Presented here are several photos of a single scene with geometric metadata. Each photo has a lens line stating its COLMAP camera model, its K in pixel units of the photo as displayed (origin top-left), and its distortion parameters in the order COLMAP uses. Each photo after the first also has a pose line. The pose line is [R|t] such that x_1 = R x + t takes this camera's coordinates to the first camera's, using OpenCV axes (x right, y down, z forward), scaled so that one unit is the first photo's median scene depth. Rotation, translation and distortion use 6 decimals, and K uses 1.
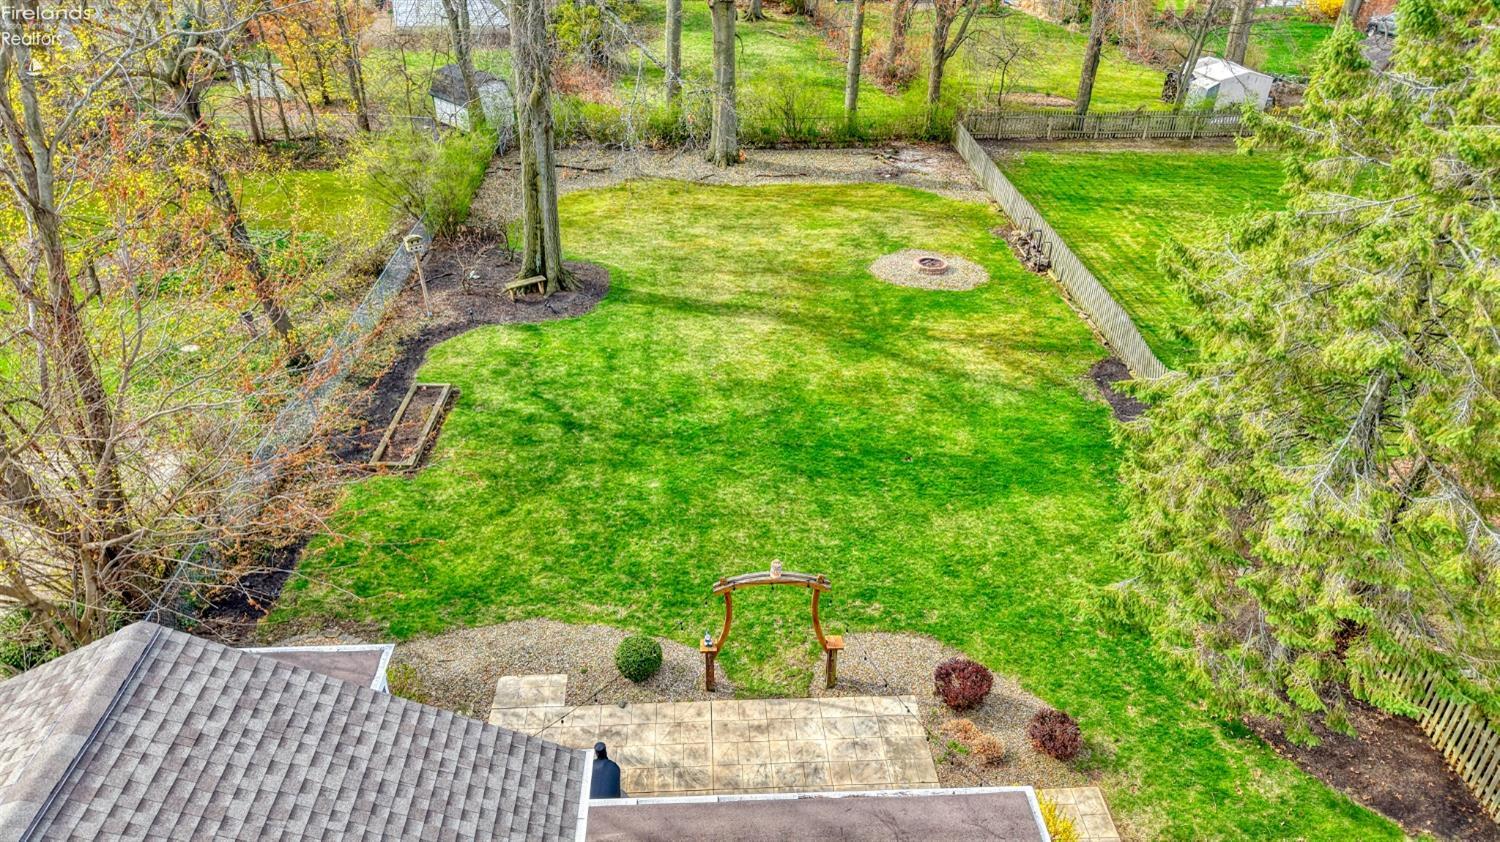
lens RADIAL K [[984.9, 0, 759.3], [0, 984.9, 445.6], [0, 0, 1]] dist [0.094995, -0.132286]
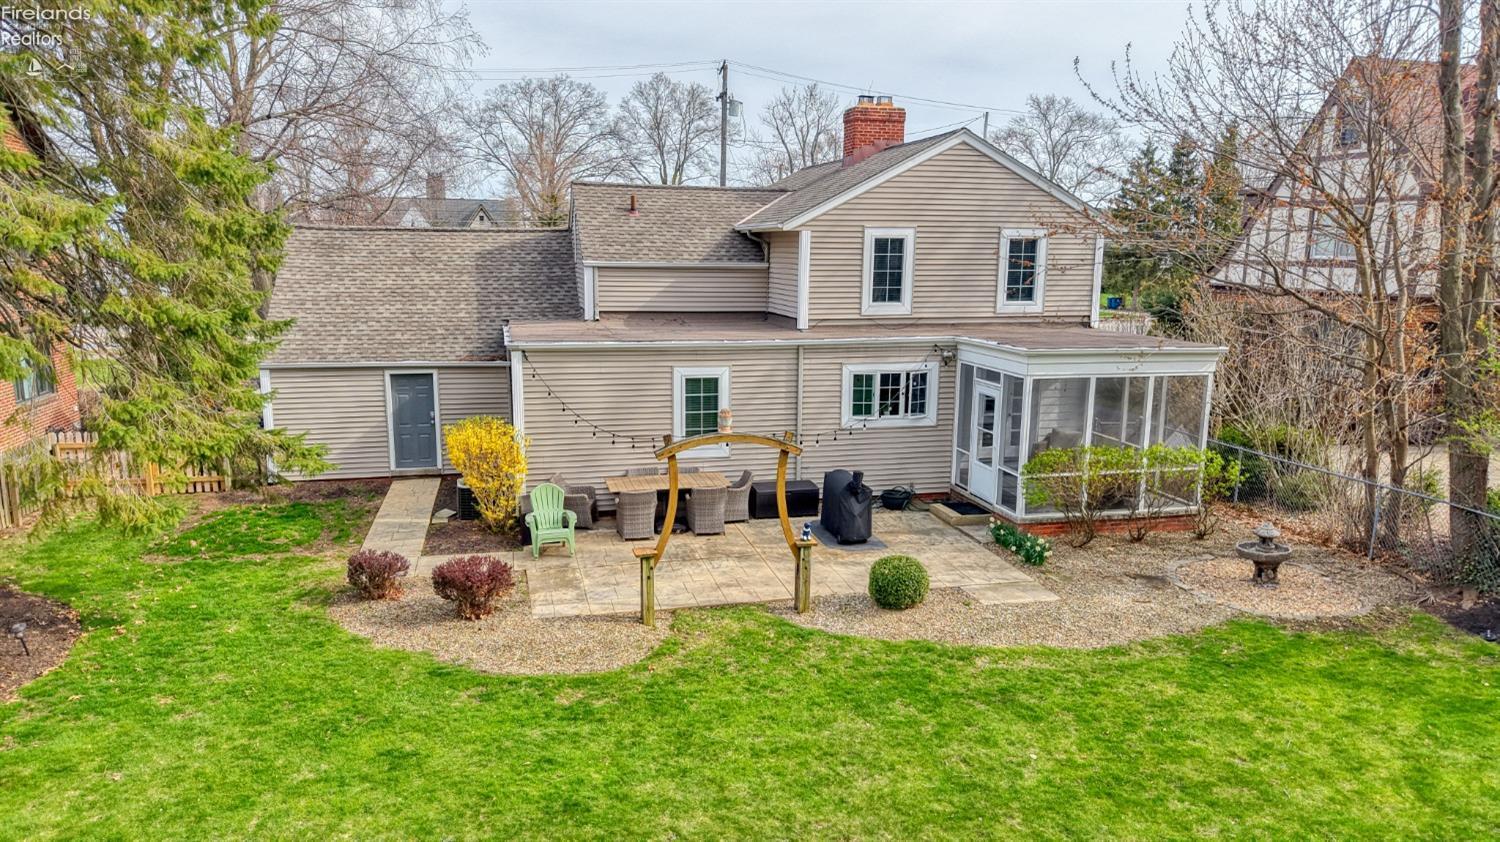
lens RADIAL K [[984.9, 0, 759.3], [0, 984.9, 445.6], [0, 0, 1]] dist [0.094995, -0.132286]
pose [[-0.981386, 0.005145, -0.191978, 0.120802], [-0.128795, 0.723878, 0.677800, -0.340618], [0.142456, 0.689909, -0.709741, 1.342711]]
